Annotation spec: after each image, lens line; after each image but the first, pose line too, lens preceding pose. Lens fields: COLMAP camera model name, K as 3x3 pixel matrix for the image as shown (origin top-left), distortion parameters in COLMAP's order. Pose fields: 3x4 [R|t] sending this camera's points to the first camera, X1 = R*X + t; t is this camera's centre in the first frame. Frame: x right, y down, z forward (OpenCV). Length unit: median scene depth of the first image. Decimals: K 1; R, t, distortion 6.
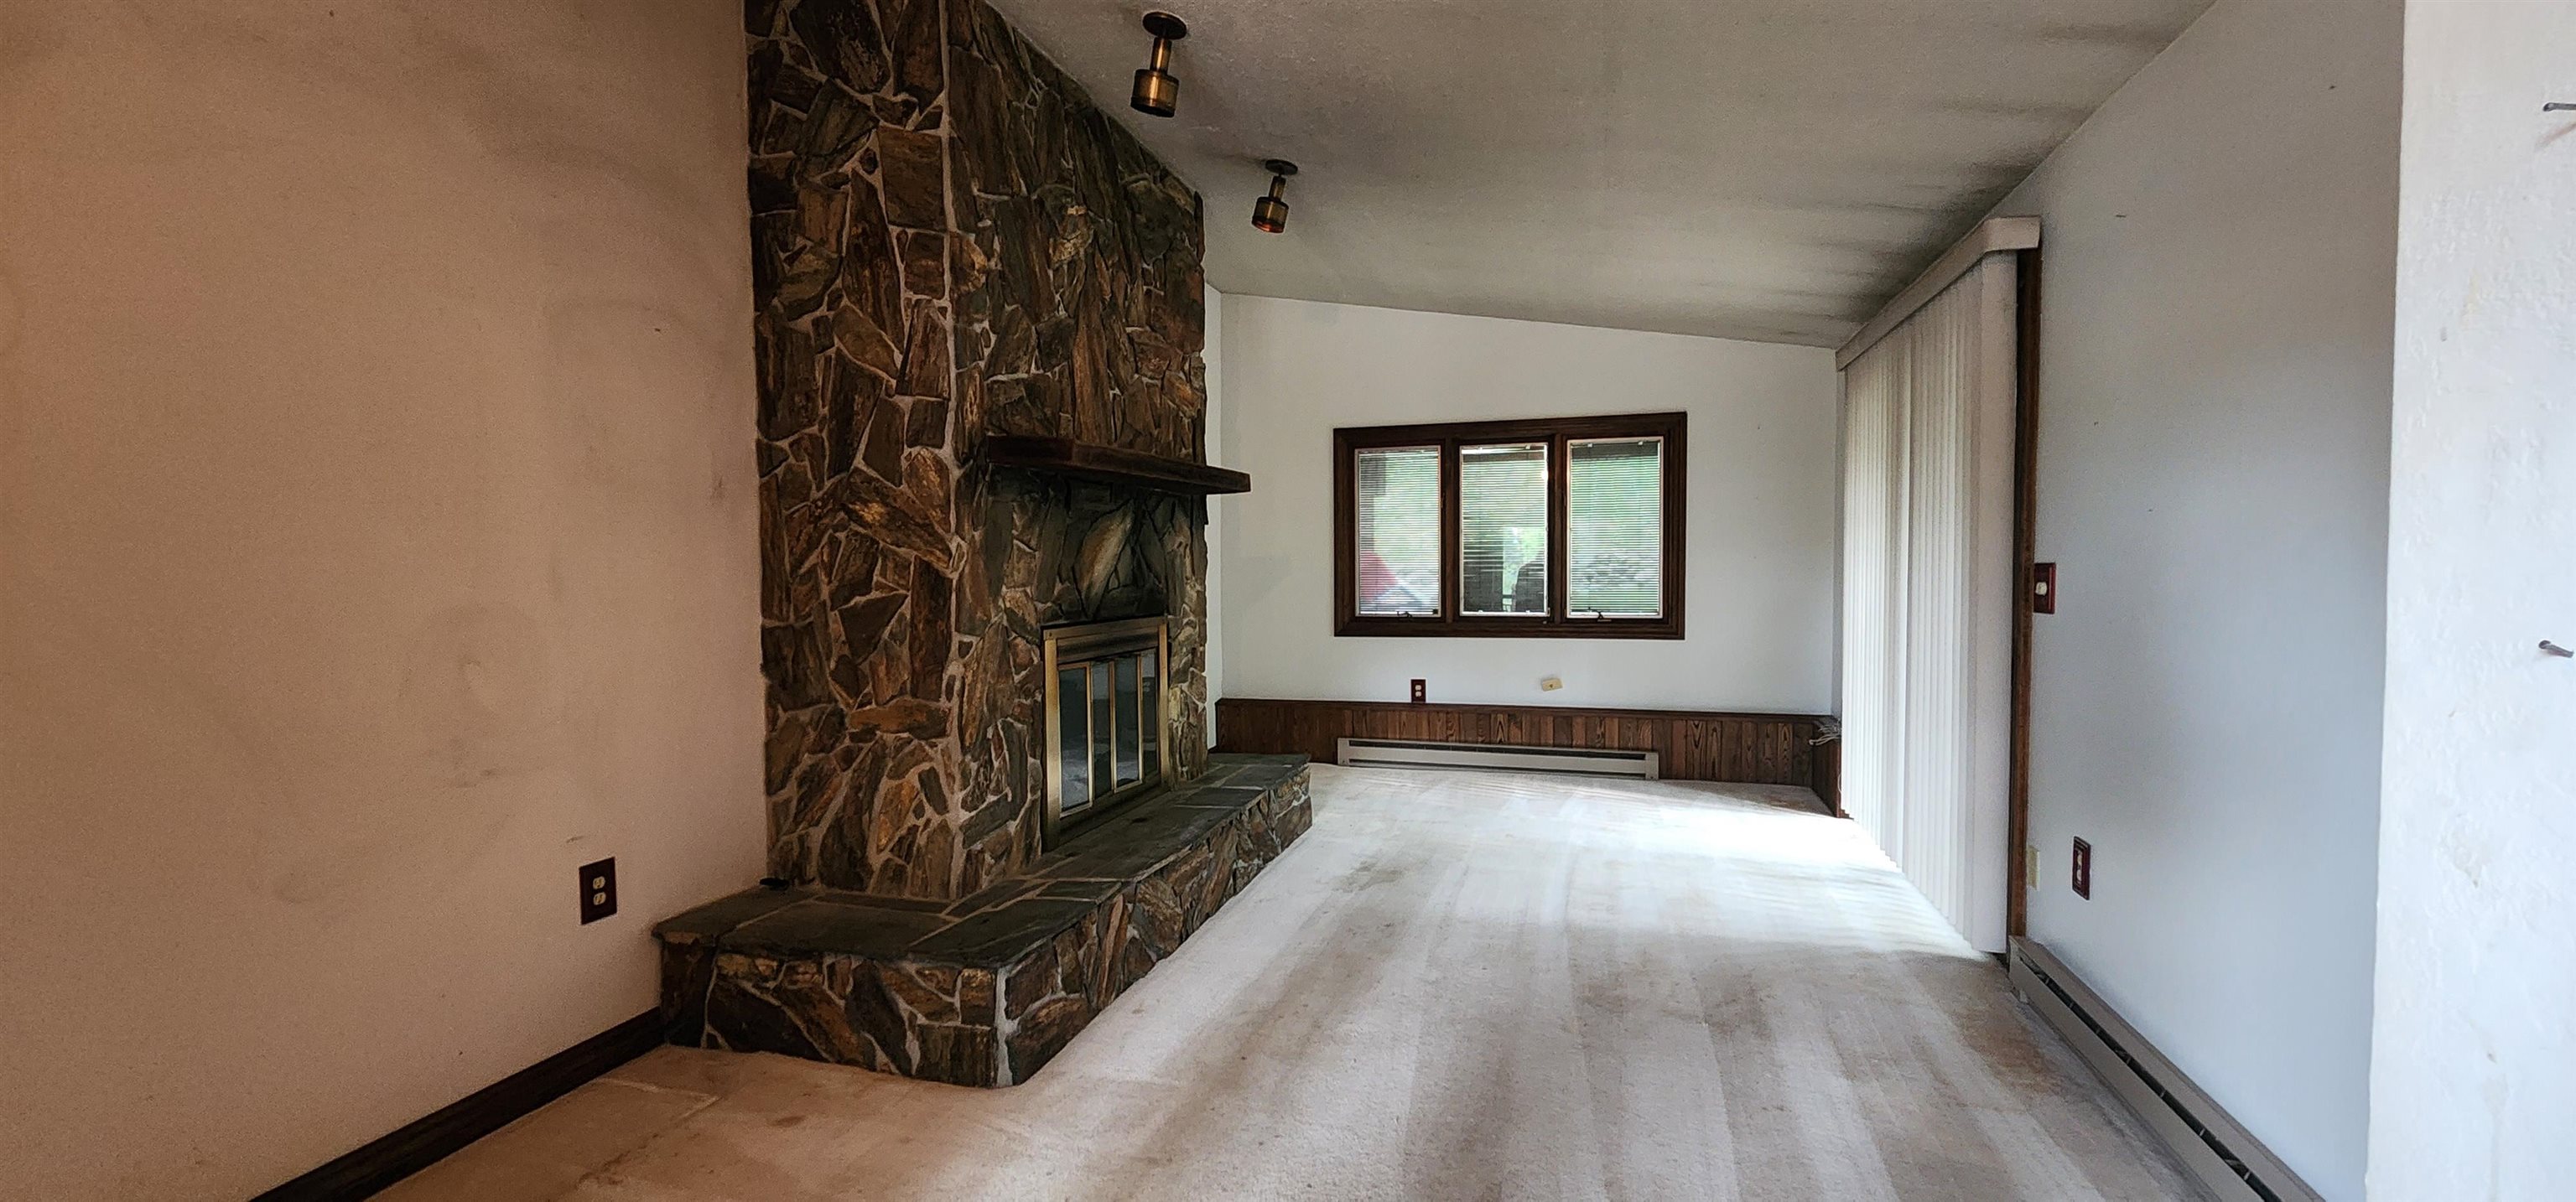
lens RADIAL K [[1055.9, 0, 1289.9], [0, 1055.9, 608.8], [0, 0, 1]] dist [-0.002418, 0.000578]
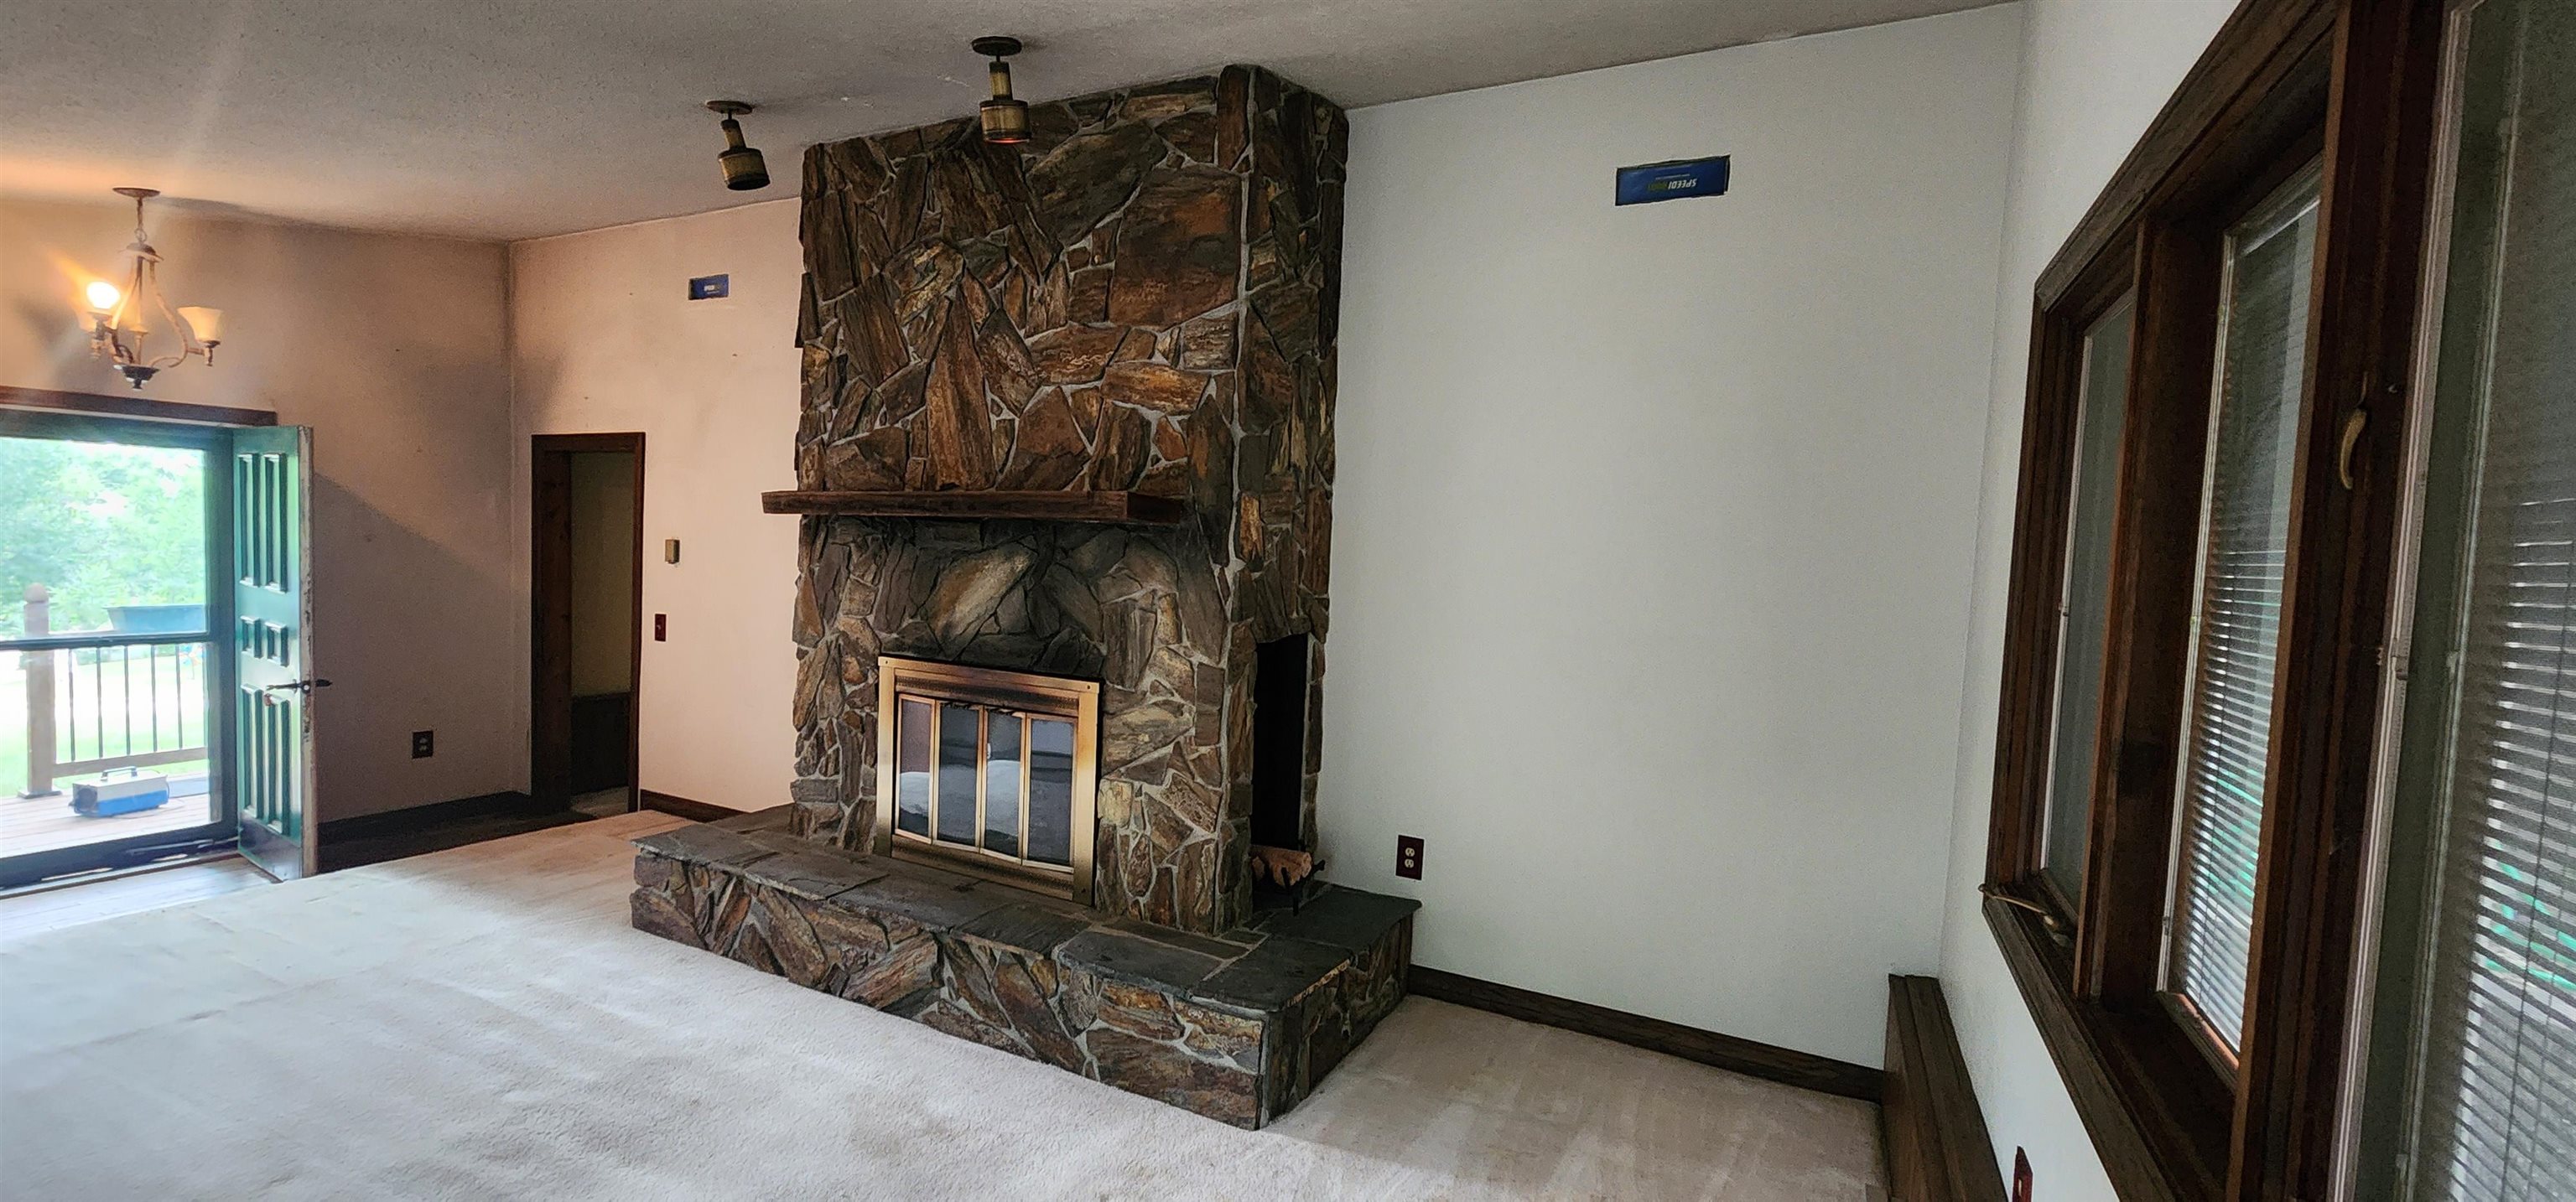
lens RADIAL K [[1055.9, 0, 1287.9], [0, 1055.9, 593.7], [0, 0, 1]] dist [-0.002418, 0.000578]
pose [[-0.184861, 0.059488, -0.980963, 0.747925], [-0.072075, 0.994658, 0.073901, -0.153112], [0.980118, 0.084364, -0.179586, 1.547949]]
